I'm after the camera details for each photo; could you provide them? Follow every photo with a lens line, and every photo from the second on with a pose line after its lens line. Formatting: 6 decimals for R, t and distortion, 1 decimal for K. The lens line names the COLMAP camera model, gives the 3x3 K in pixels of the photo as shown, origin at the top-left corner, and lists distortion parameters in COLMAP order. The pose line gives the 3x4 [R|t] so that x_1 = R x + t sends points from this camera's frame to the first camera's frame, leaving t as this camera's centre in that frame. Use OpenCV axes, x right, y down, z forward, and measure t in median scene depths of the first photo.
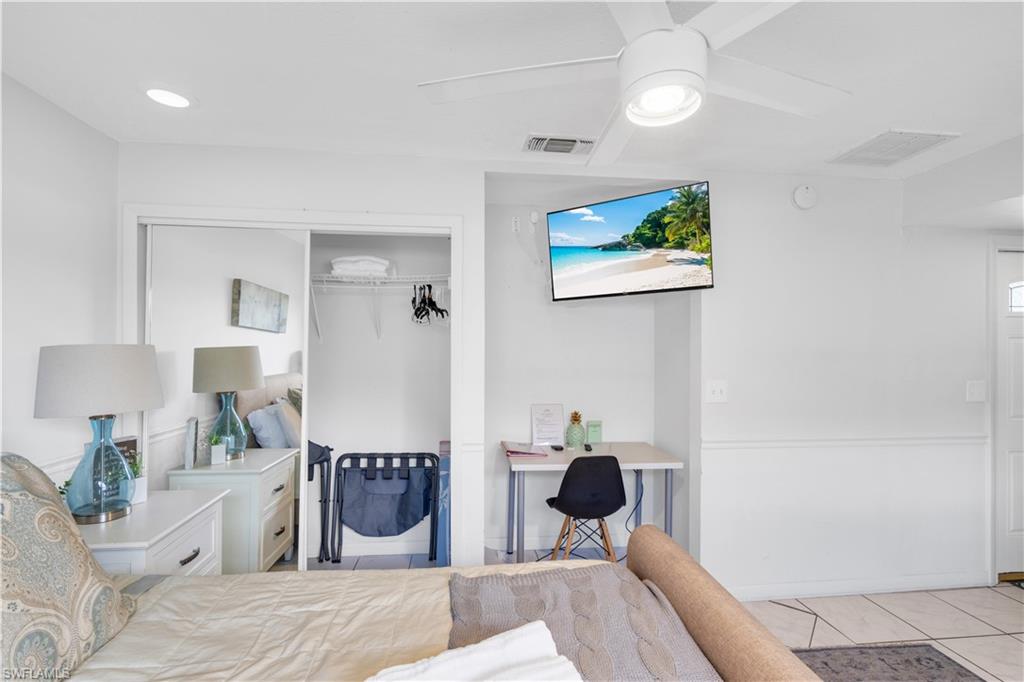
lens RADIAL K [[474.2, 0, 512.4], [0, 474.2, 348.3], [0, 0, 1]] dist [-0.007507, 0.000847]
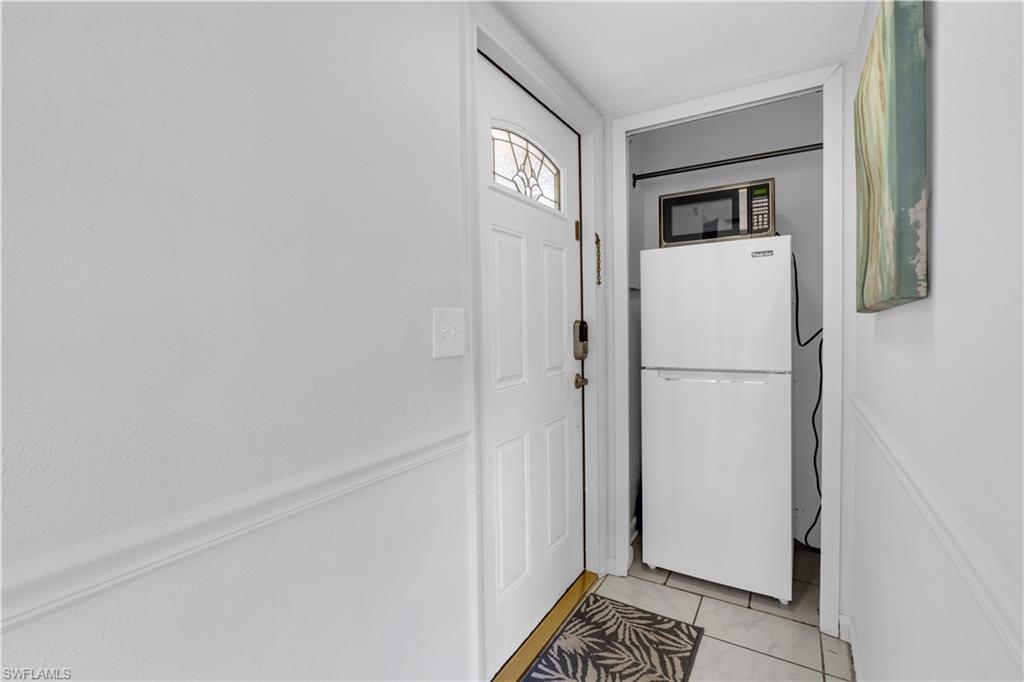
lens RADIAL K [[461.5, 0, 508.0], [0, 461.5, 336.4], [0, 0, 1]] dist [-0.009796, 0.000820]
pose [[0.617213, -0.036291, 0.785959, 0.695353], [0.014213, 0.999287, 0.034980, 0.081735], [-0.786668, -0.010419, 0.617289, 0.706318]]
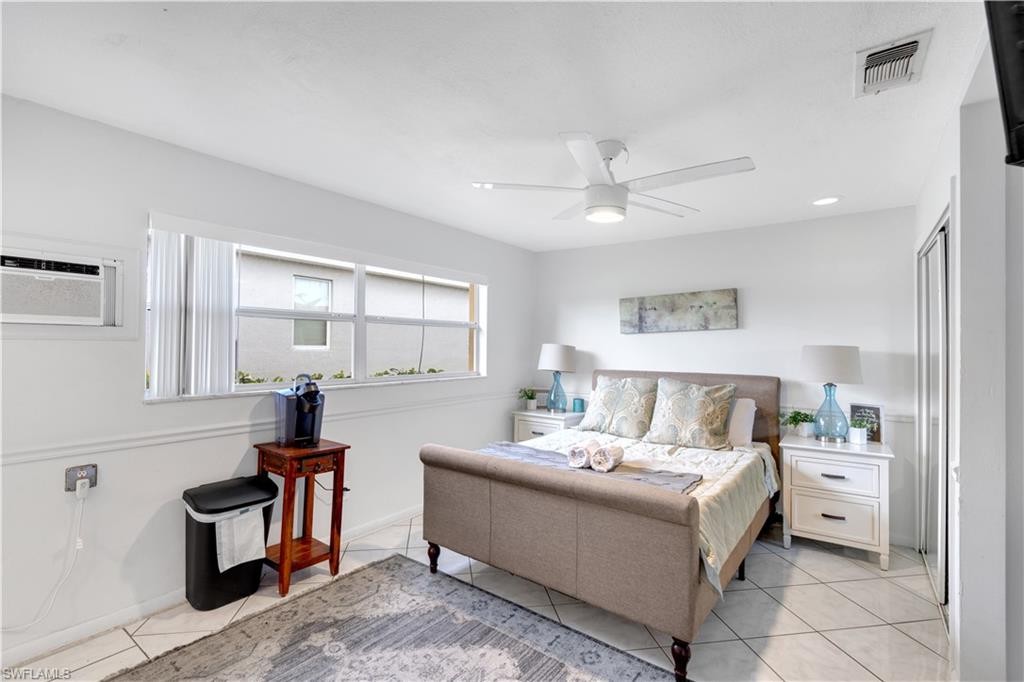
lens RADIAL K [[461.5, 0, 508.0], [0, 461.5, 336.4], [0, 0, 1]] dist [-0.009796, 0.000820]
pose [[-0.689232, -0.029572, -0.723937, 0.842173], [-0.008814, 0.999435, -0.032434, 0.015574], [0.724487, -0.015974, -0.689103, 0.869351]]
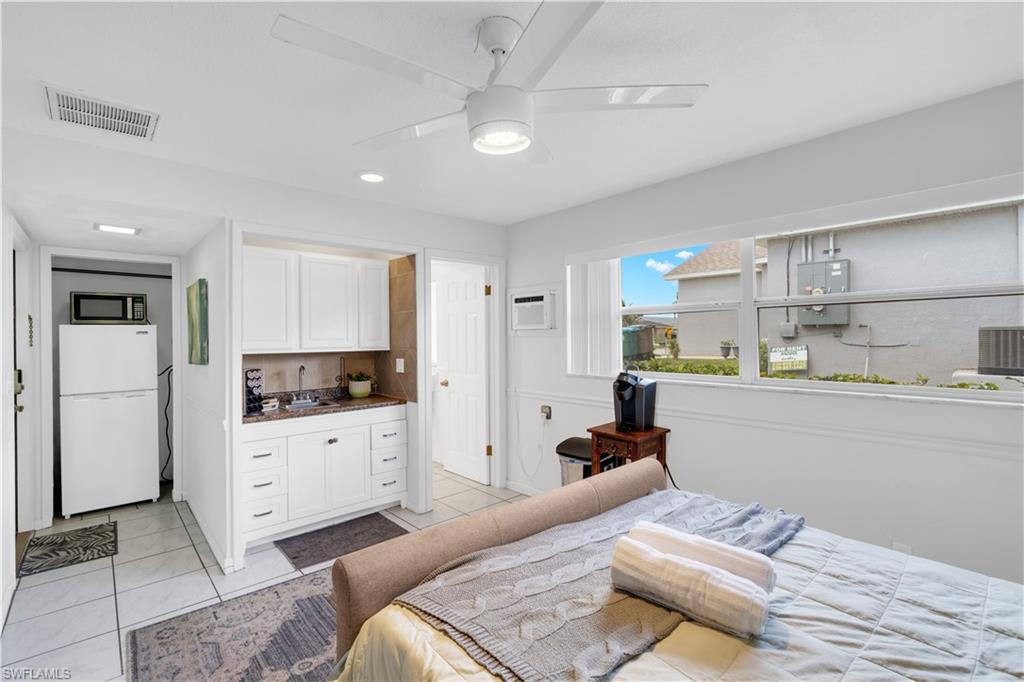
lens RADIAL K [[461.5, 0, 508.0], [0, 461.5, 336.4], [0, 0, 1]] dist [-0.009796, 0.000820]
pose [[-0.580442, -0.002657, 0.814297, -0.299988], [-0.000840, 0.999996, 0.002664, -0.002269], [-0.814301, 0.000862, -0.580442, 0.733602]]
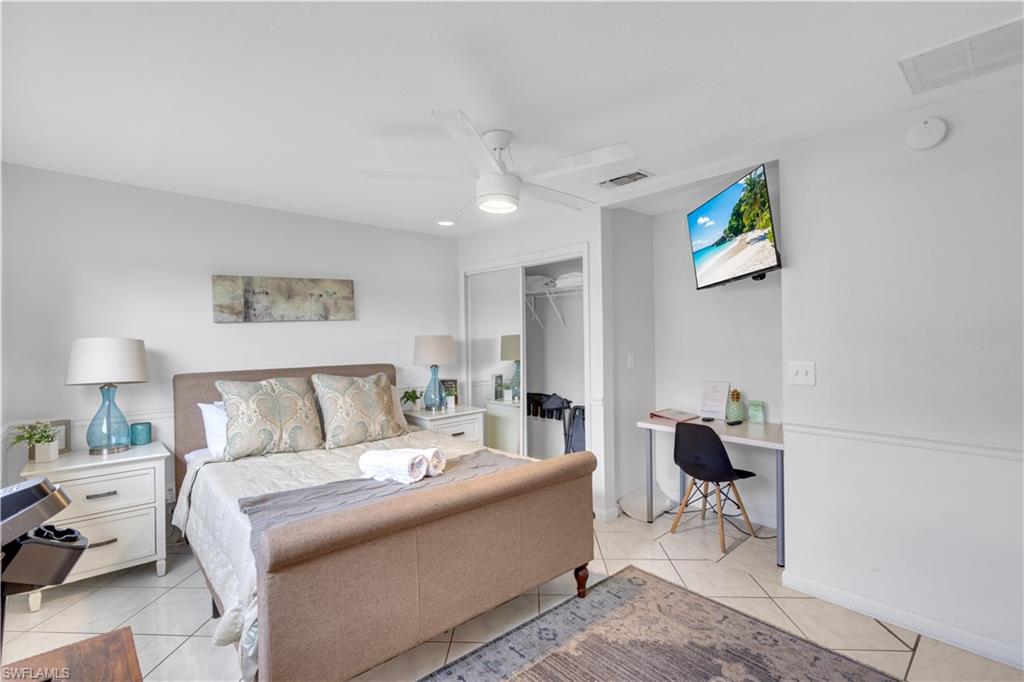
lens RADIAL K [[470.4, 0, 502.6], [0, 470.4, 337.1], [0, 0, 1]] dist [-0.011122, 0.000289]
pose [[0.572104, -0.014250, -0.820057, 0.811794], [0.022512, 0.999745, -0.001667, 0.006455], [0.819872, -0.017507, 0.572279, -0.034554]]
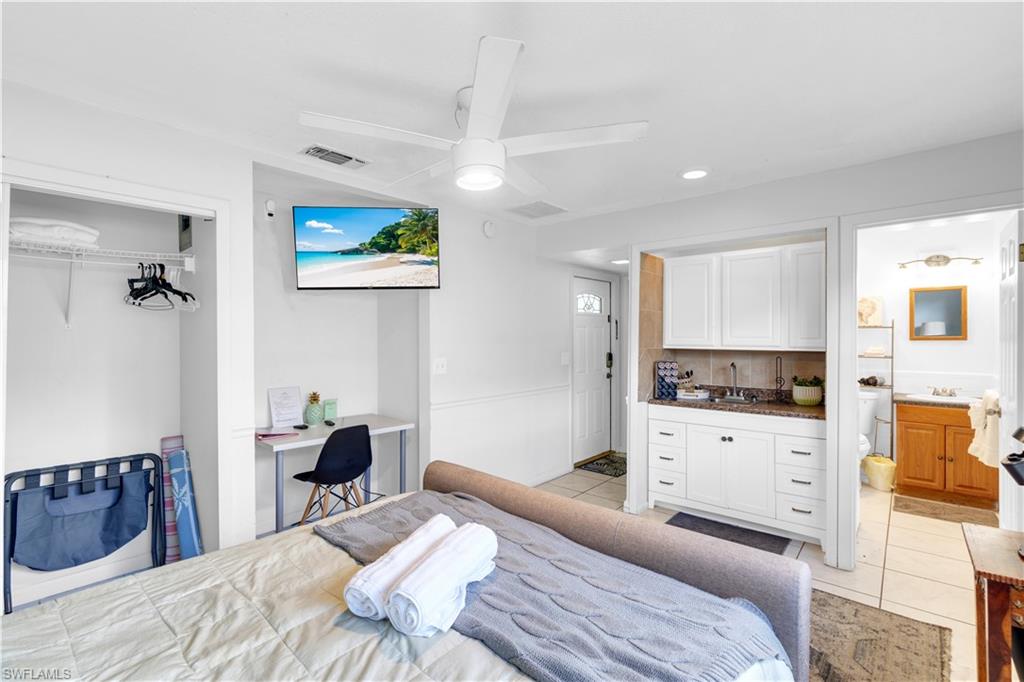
lens RADIAL K [[461.5, 0, 508.0], [0, 461.5, 336.4], [0, 0, 1]] dist [-0.009796, 0.000820]
pose [[0.742702, -0.007107, 0.669584, -0.279141], [0.001087, 0.999955, 0.009409, -0.004459], [-0.669621, -0.006260, 0.742677, -0.091513]]
